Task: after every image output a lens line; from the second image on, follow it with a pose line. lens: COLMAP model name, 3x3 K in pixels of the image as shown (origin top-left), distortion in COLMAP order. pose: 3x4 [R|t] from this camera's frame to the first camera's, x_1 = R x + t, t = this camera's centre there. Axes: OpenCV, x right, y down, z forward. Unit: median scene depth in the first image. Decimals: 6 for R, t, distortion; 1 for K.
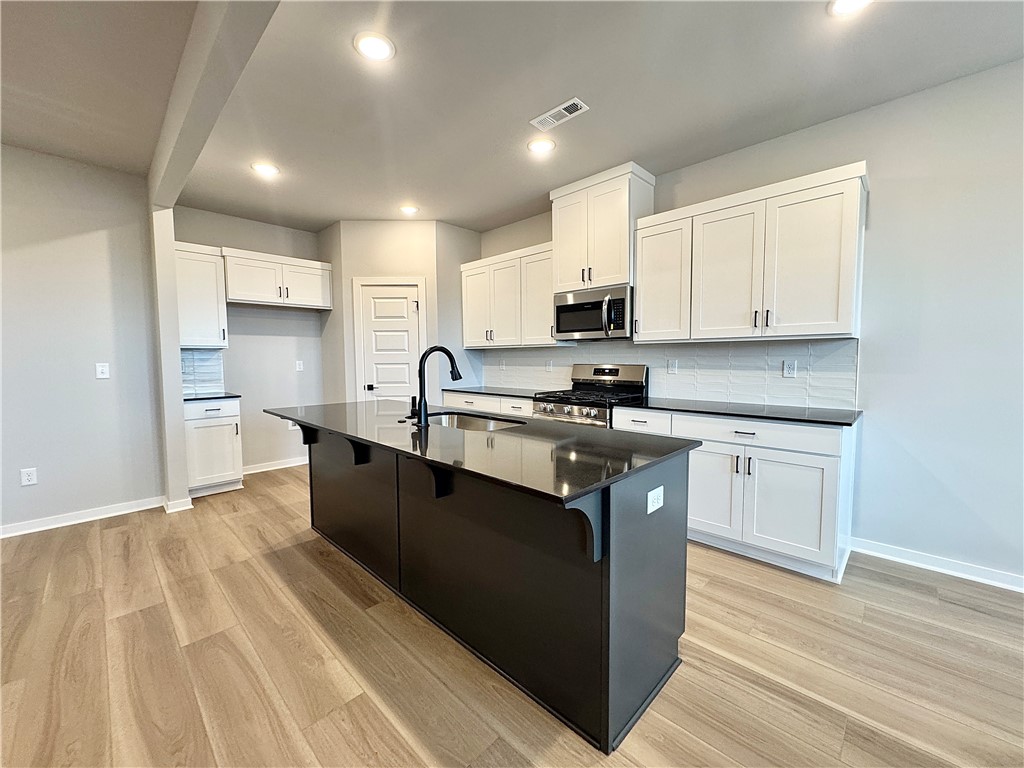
lens RADIAL K [[409.0, 0, 512.0], [0, 409.0, 384.0], [0, 0, 1]] dist [-0.002222, -0.000214]
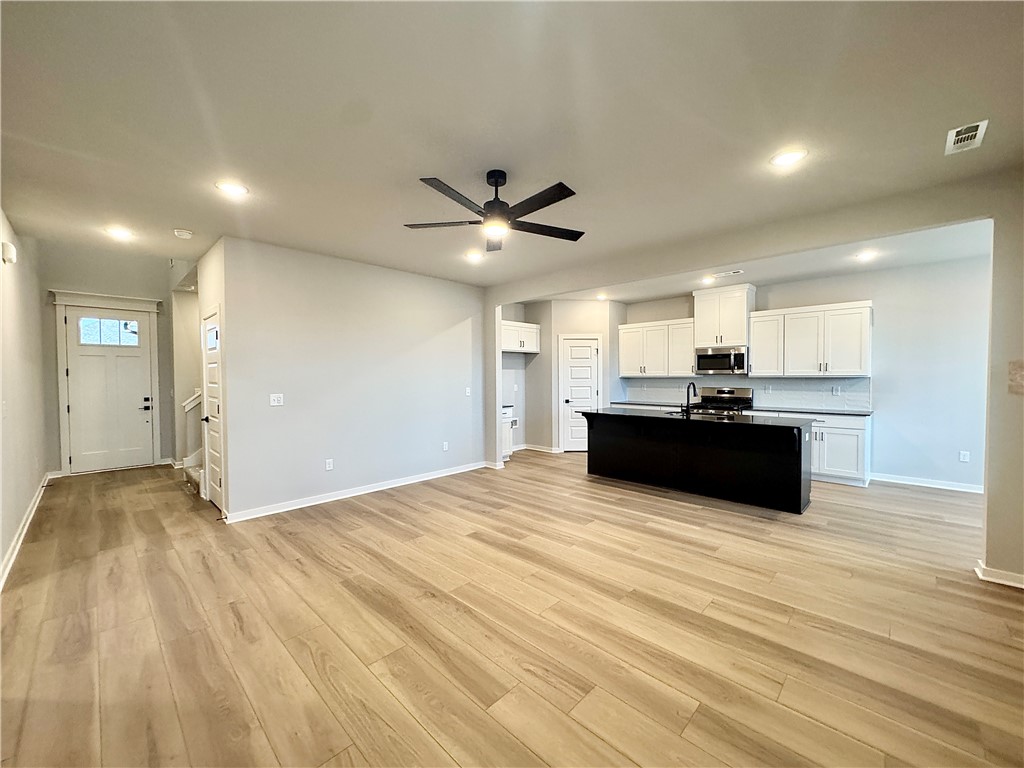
lens RADIAL K [[409.0, 0, 512.0], [0, 409.0, 384.0], [0, 0, 1]] dist [-0.002222, -0.000214]
pose [[0.999999, 0.000313, 0.001112, -0.776044], [-0.000266, 0.999079, -0.042911, 0.013032], [-0.001124, 0.042911, 0.999078, -0.852521]]
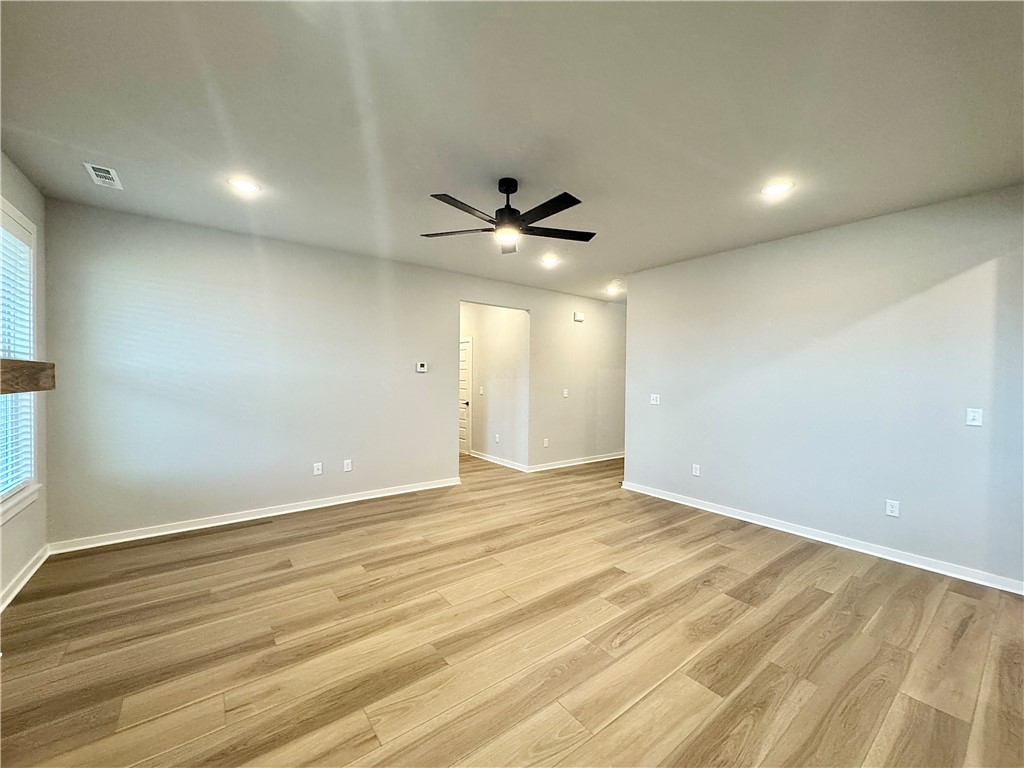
lens RADIAL K [[409.0, 0, 512.0], [0, 409.0, 384.0], [0, 0, 1]] dist [-0.002222, -0.000214]
pose [[-0.150706, 0.019558, -0.988385, 0.035628], [-0.074563, 0.996731, 0.031093, -0.054617], [0.985763, 0.078383, -0.148755, 0.118587]]
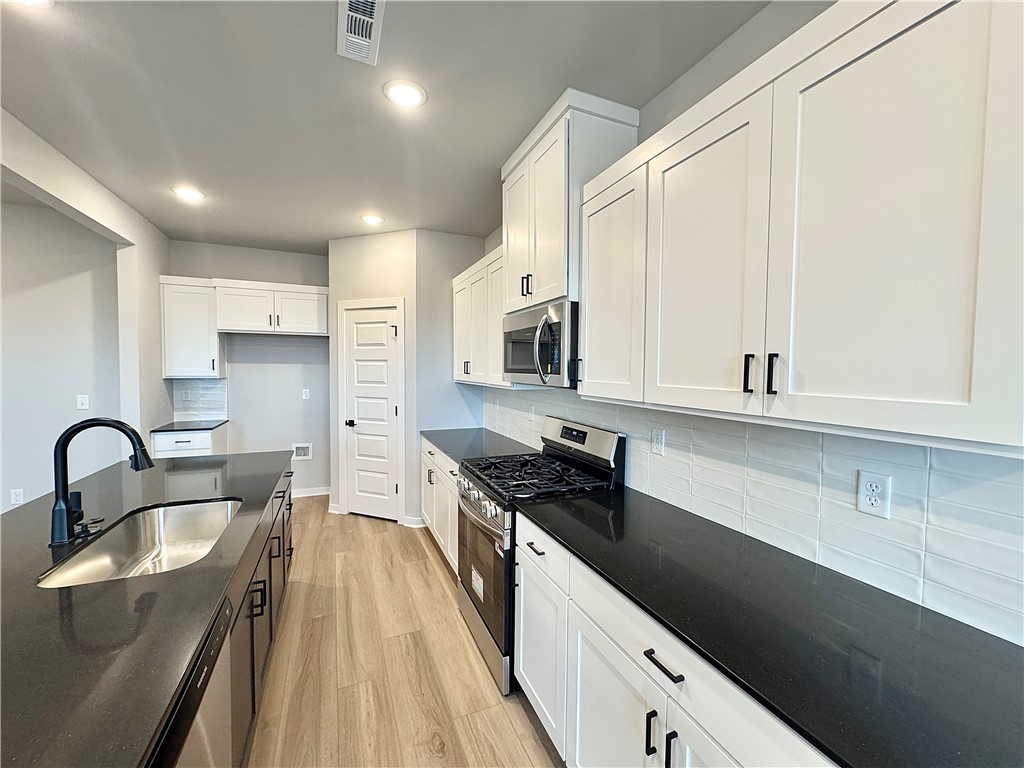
lens RADIAL K [[411.6, 0, 508.8], [0, 411.6, 385.6], [0, 0, 1]] dist [-0.001682, -0.000150]
pose [[0.922918, 0.033683, -0.383521, 0.424243], [-0.041727, 0.999049, -0.012670, -0.104649], [0.382729, 0.027697, 0.923445, 0.413445]]
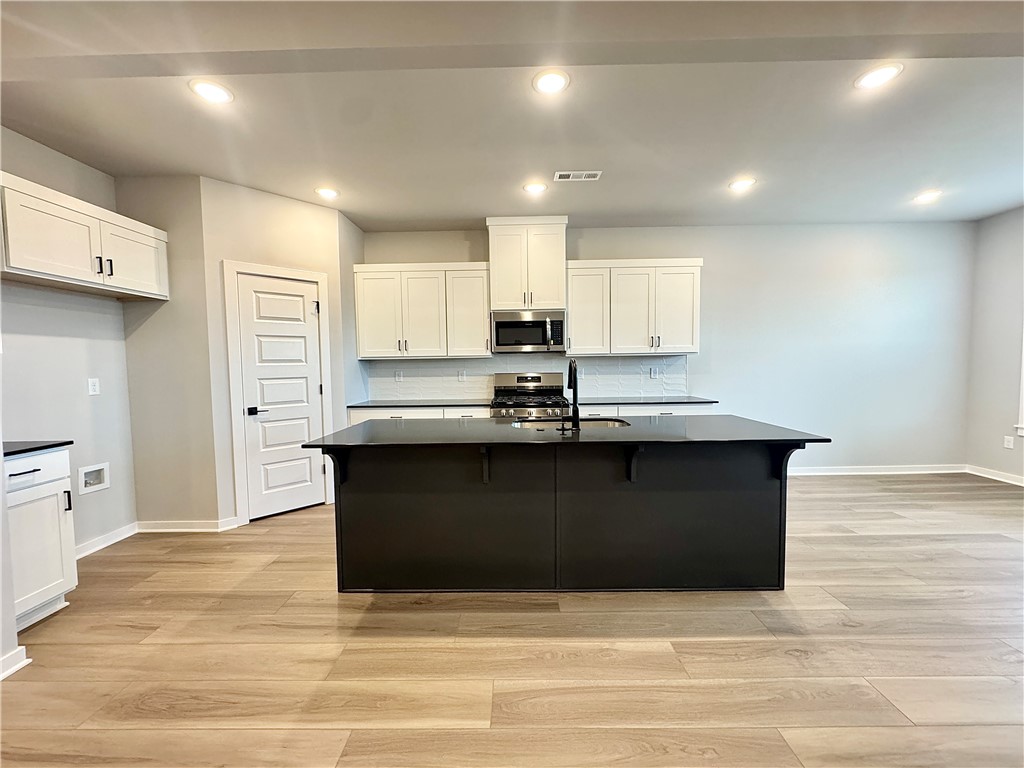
lens RADIAL K [[409.0, 0, 512.0], [0, 409.0, 384.0], [0, 0, 1]] dist [-0.002222, -0.000214]
pose [[0.725059, -0.040092, 0.687518, -0.702060], [0.054023, 0.998539, 0.001256, -0.022392], [-0.686564, 0.036231, 0.726166, 0.186566]]
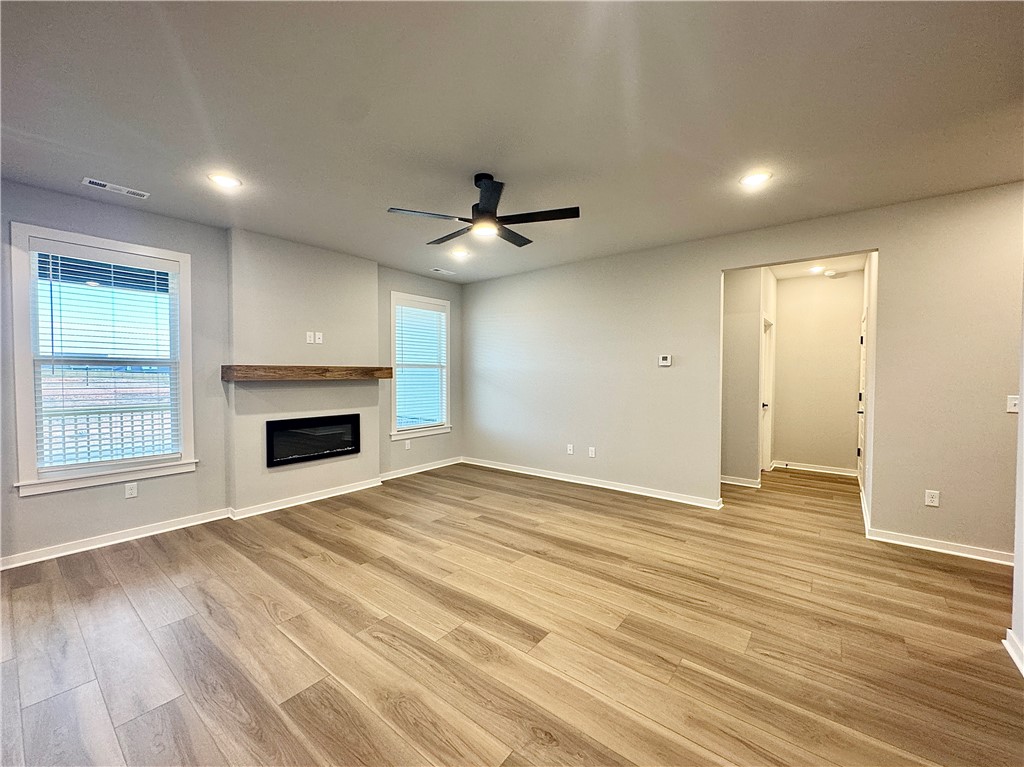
lens RADIAL K [[411.6, 0, 508.8], [0, 411.6, 385.1], [0, 0, 1]] dist [-0.001682, -0.000150]
pose [[-0.995671, 0.010321, -0.092375, -0.776375], [0.001568, 0.995539, 0.094338, -0.091359], [0.092936, 0.093784, -0.991245, 0.849054]]
